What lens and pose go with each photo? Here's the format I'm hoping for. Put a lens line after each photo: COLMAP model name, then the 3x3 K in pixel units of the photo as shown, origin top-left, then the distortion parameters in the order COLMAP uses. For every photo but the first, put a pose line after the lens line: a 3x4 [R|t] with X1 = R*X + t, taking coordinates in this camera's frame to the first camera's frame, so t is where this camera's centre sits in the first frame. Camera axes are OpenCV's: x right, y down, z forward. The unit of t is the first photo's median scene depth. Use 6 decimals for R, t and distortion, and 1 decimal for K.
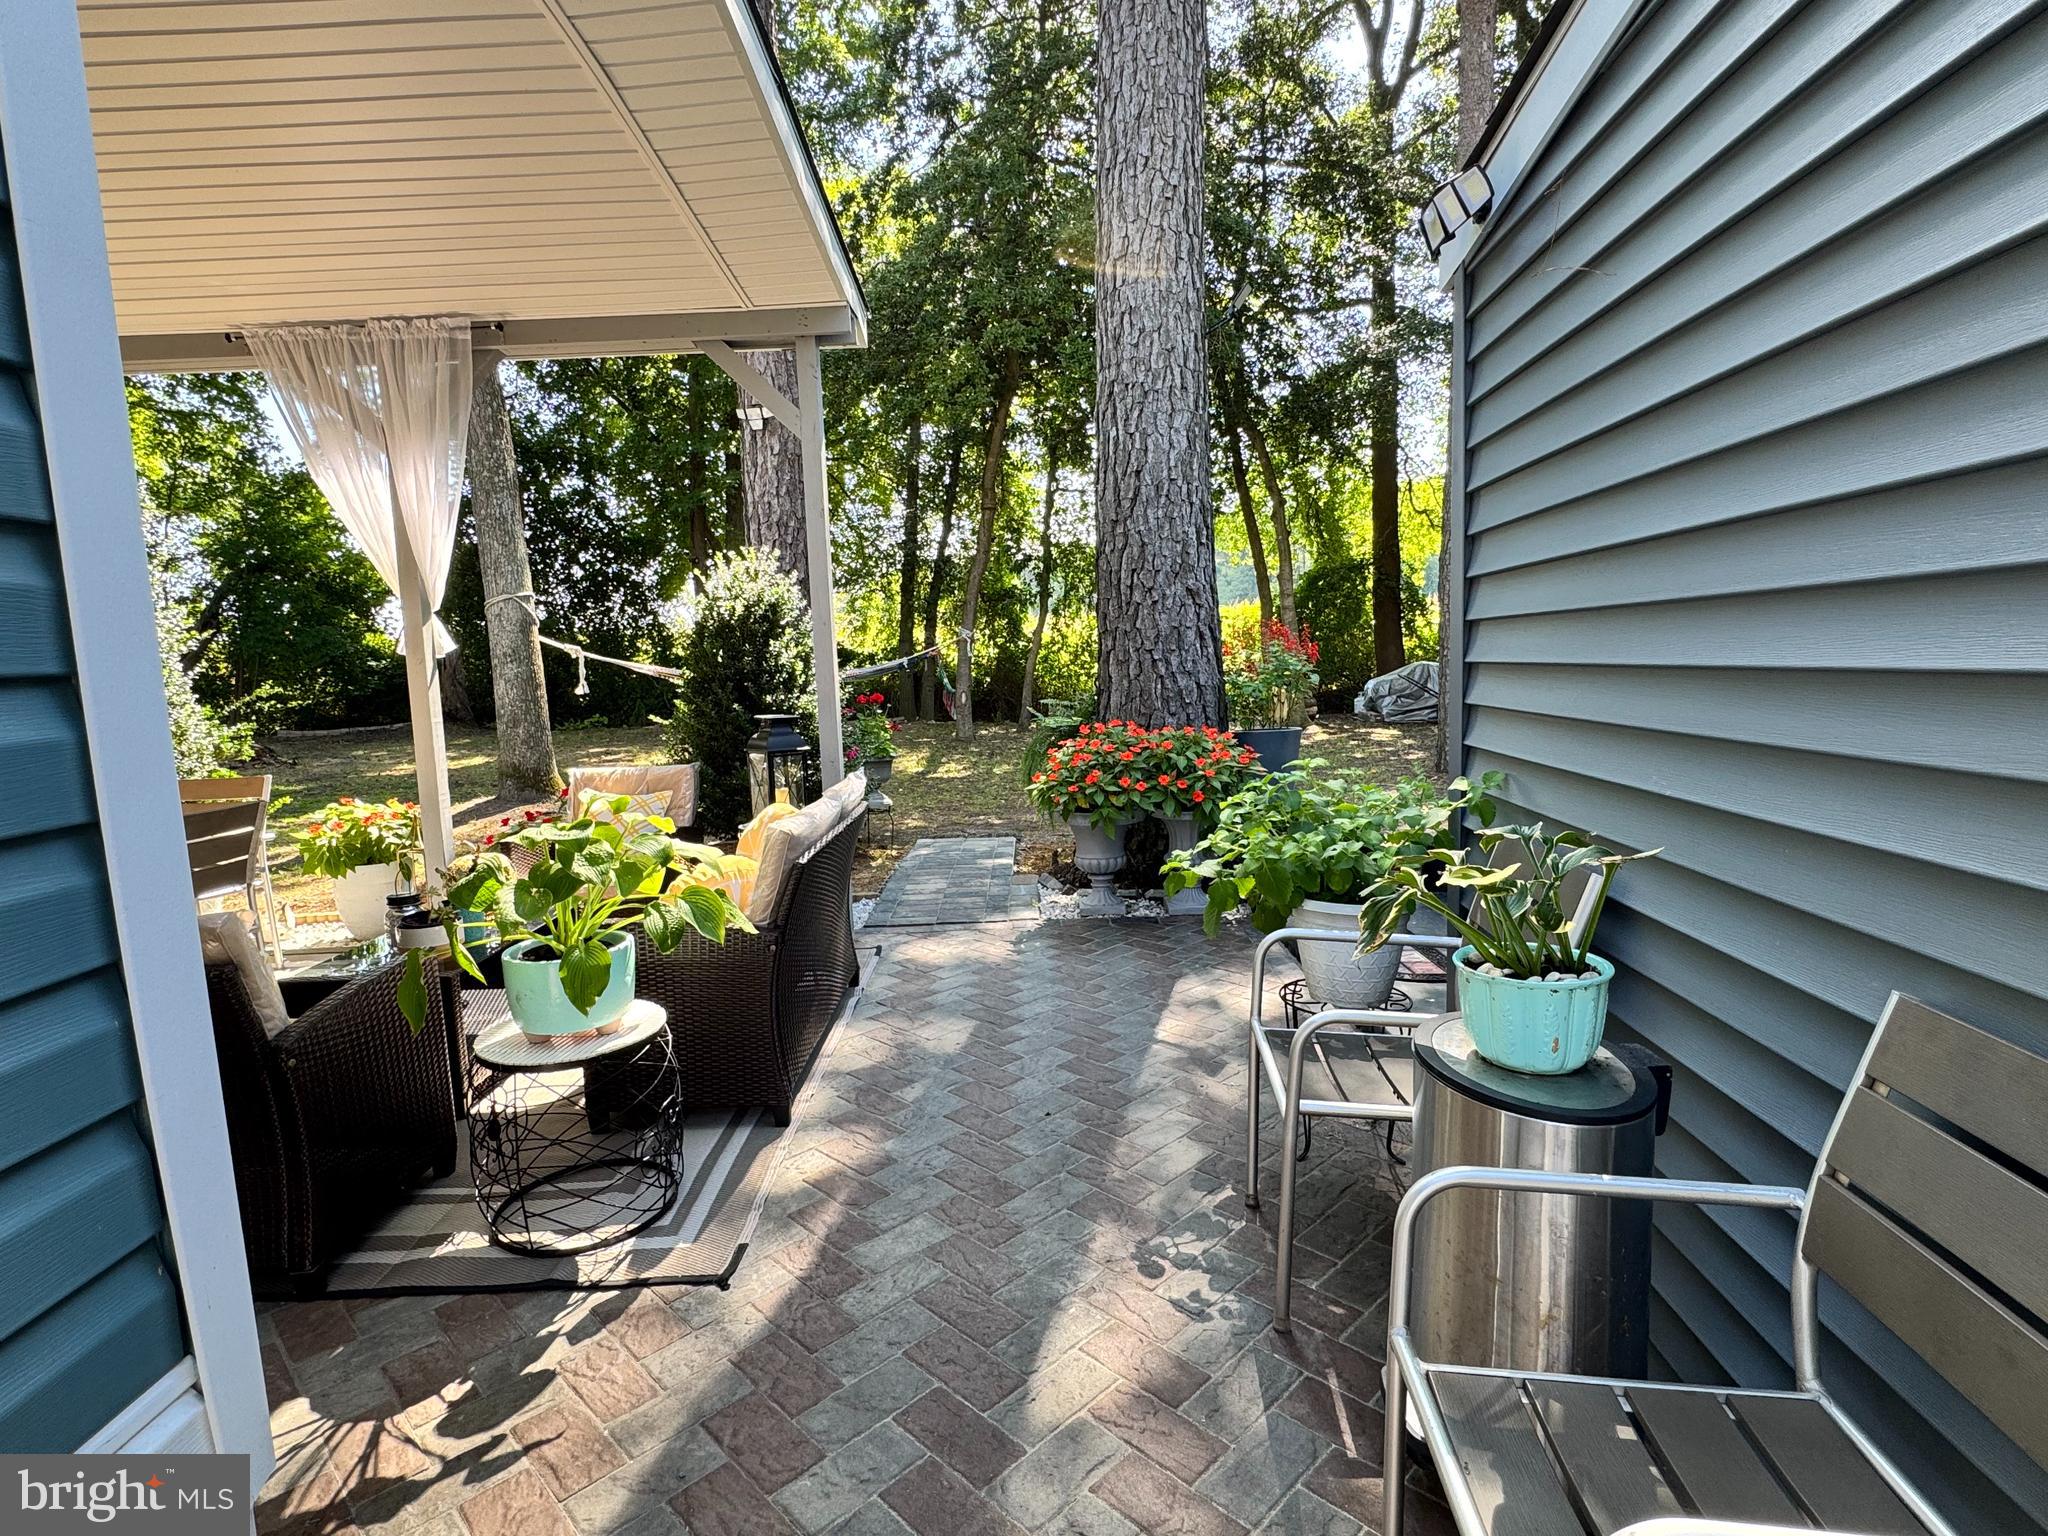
lens RADIAL K [[1019.9, 0, 1016.1], [0, 1019.9, 772.5], [0, 0, 1]] dist [-0.003285, -0.000380]
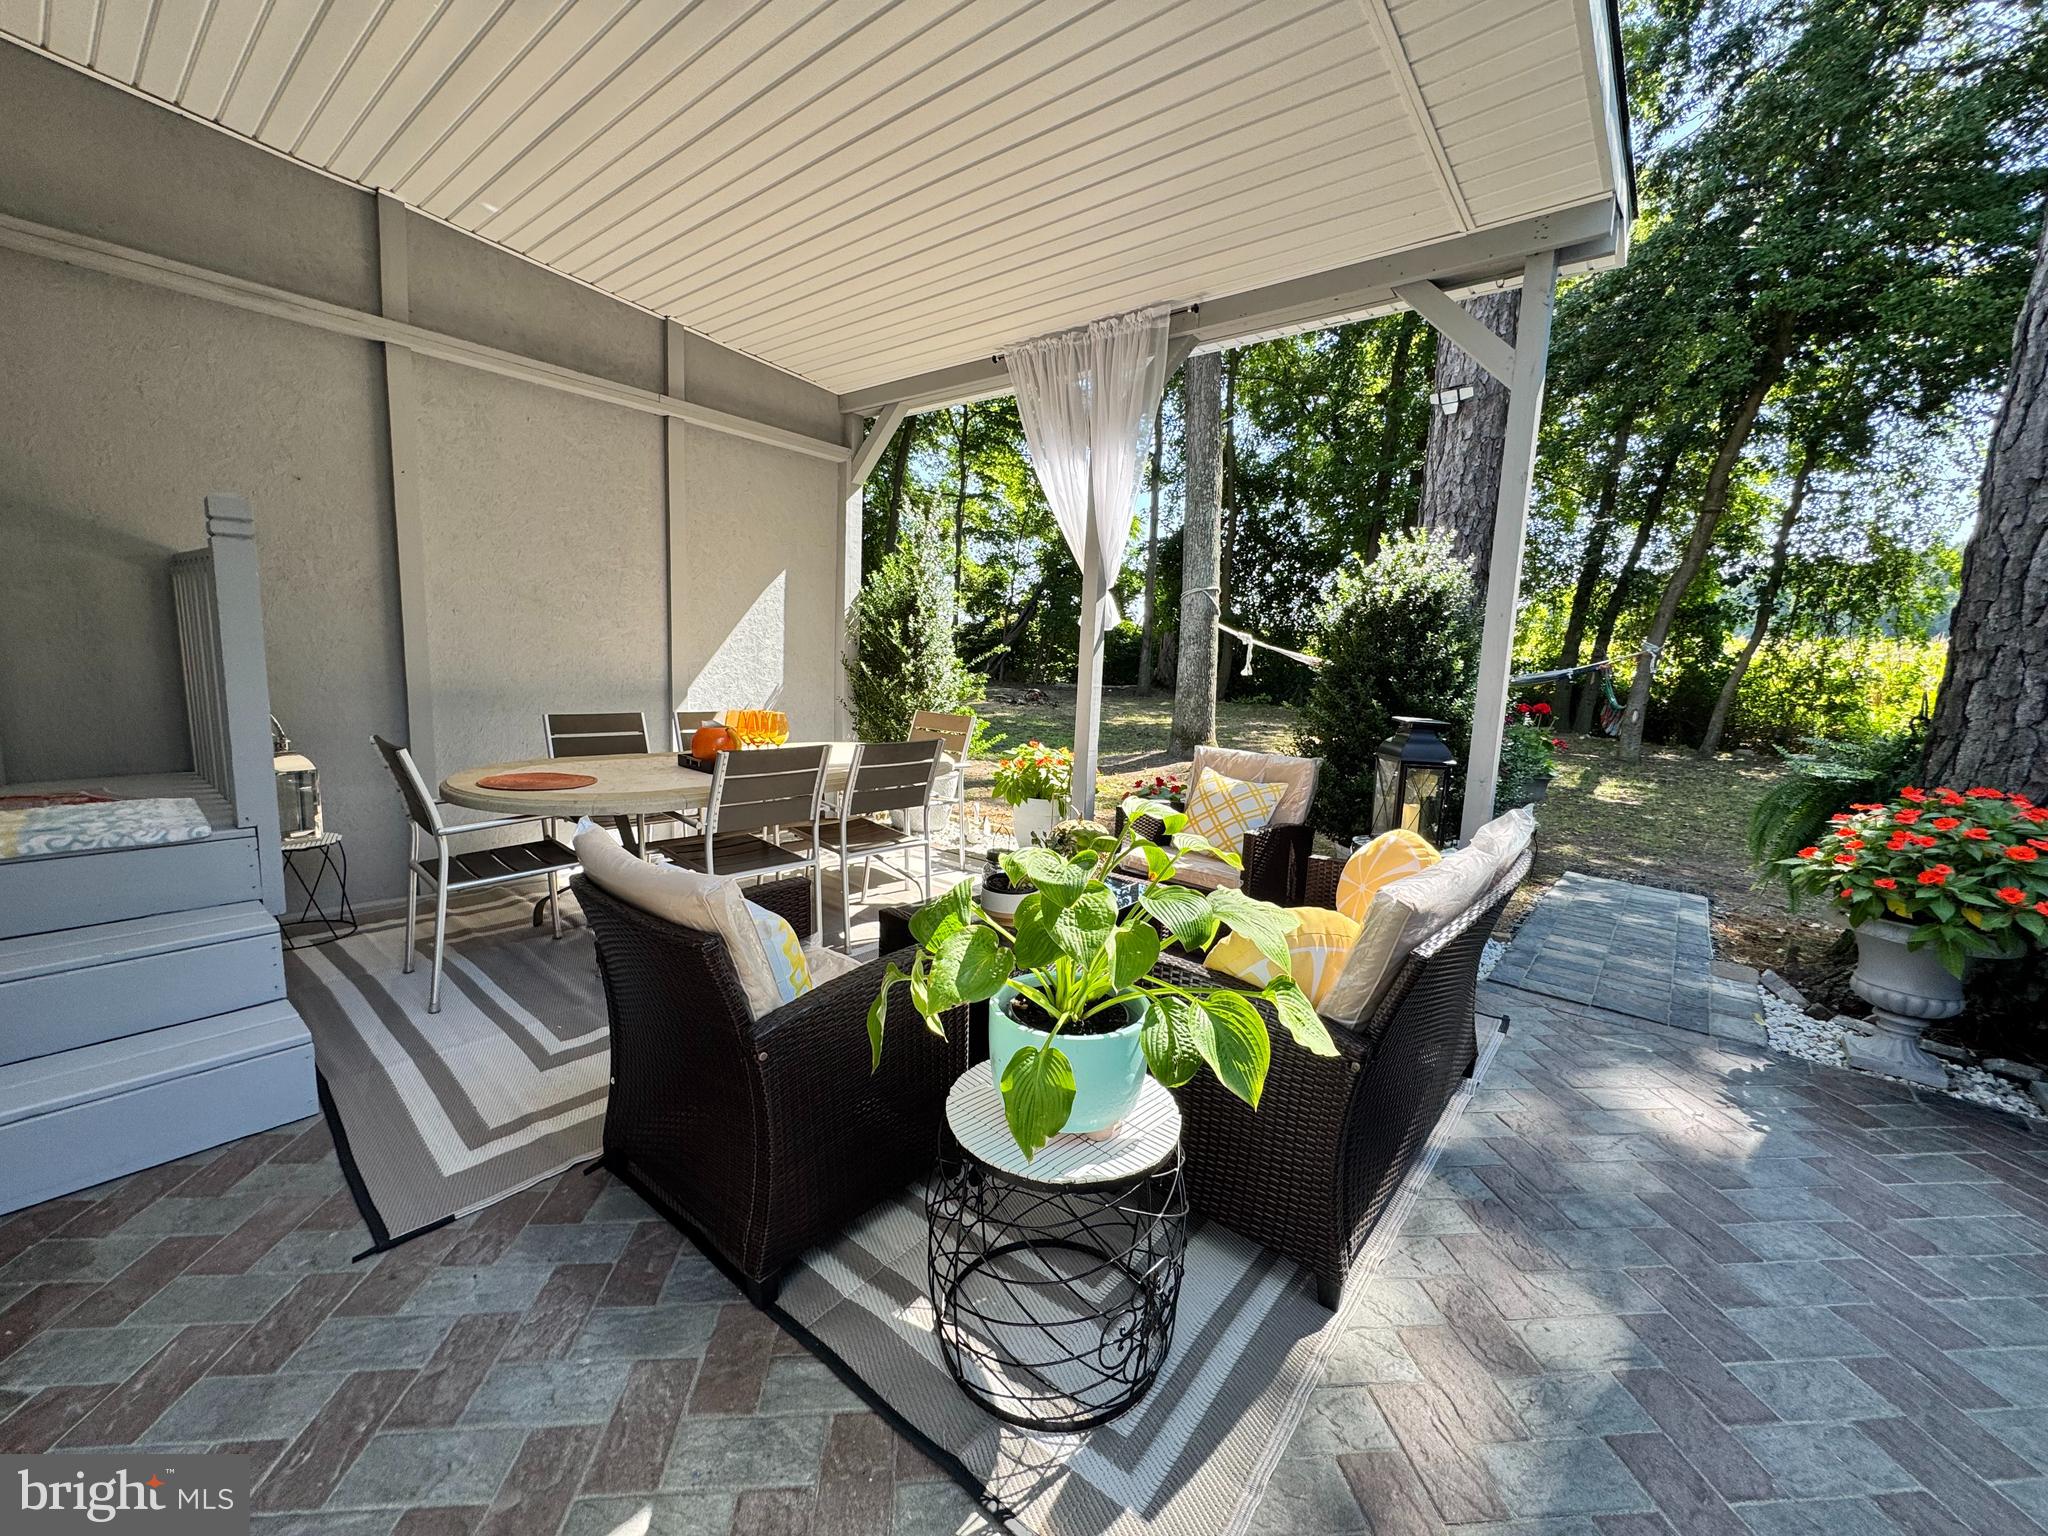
lens RADIAL K [[813.8, 0, 1022.0], [0, 813.8, 758.3], [0, 0, 1]] dist [-0.004167, 0.000137]
pose [[0.768509, 0.152586, -0.621378, -0.041160], [-0.141577, 0.987628, 0.067423, -0.014261], [0.623979, 0.036158, 0.780604, 0.169615]]
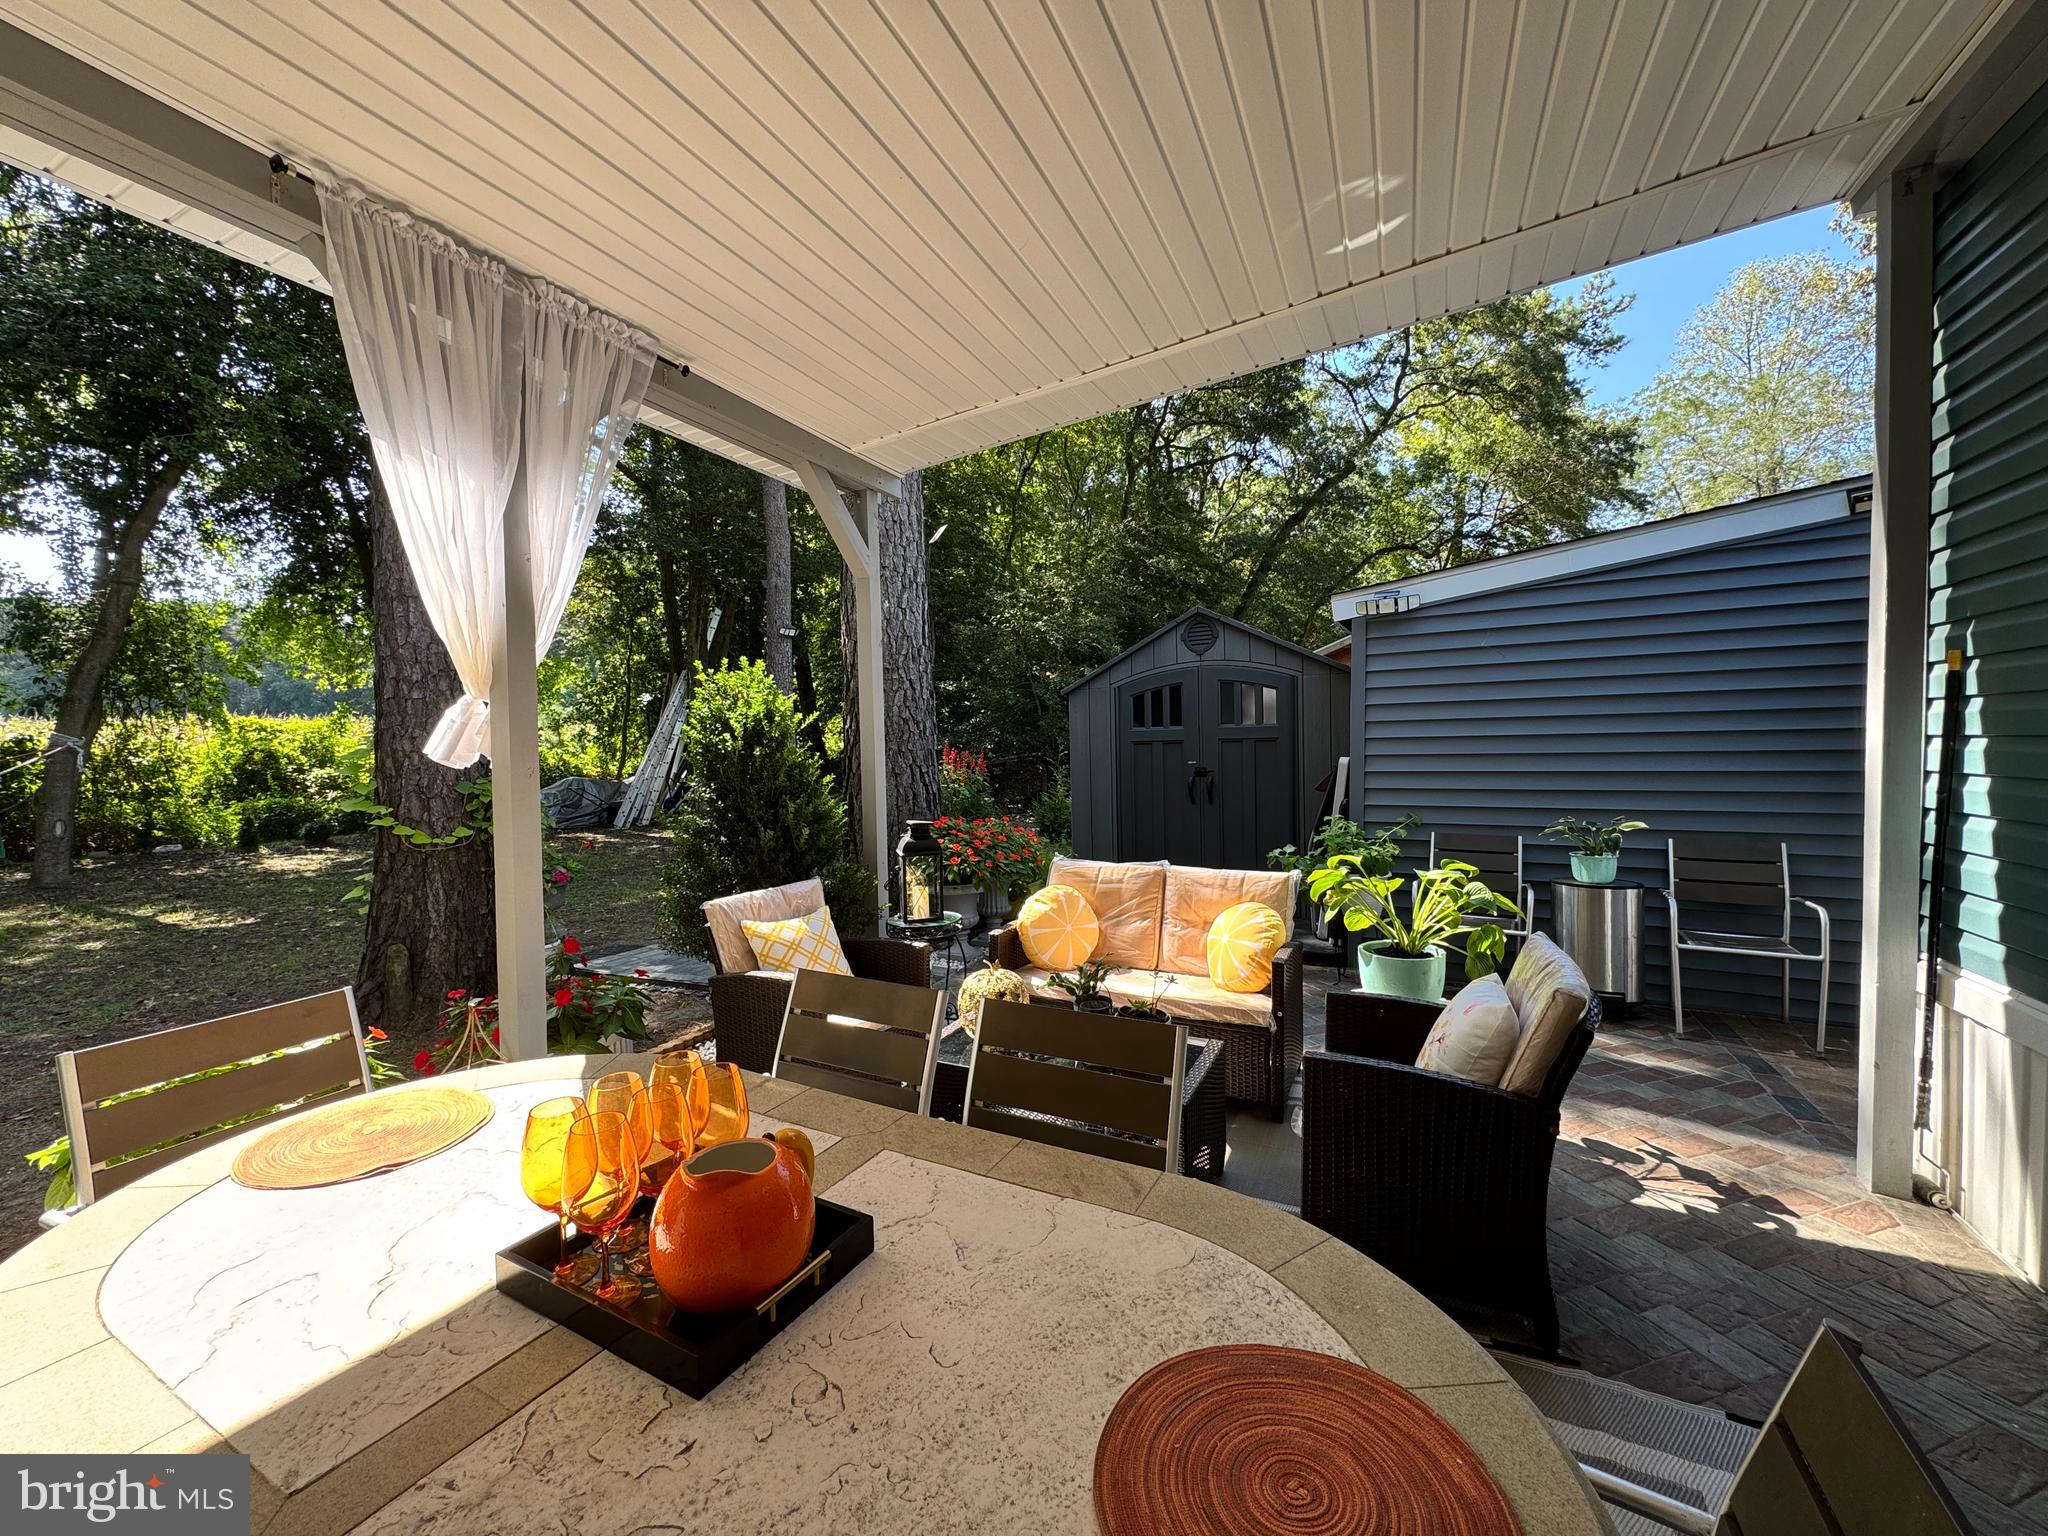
lens RADIAL K [[813.8, 0, 1022.0], [0, 813.8, 758.3], [0, 0, 1]] dist [-0.004167, 0.000137]
pose [[0.488918, 0.000176, 0.872330, -0.599434], [0.110891, 0.991875, -0.062352, -0.027193], [-0.865253, 0.127218, 0.484926, 0.296575]]
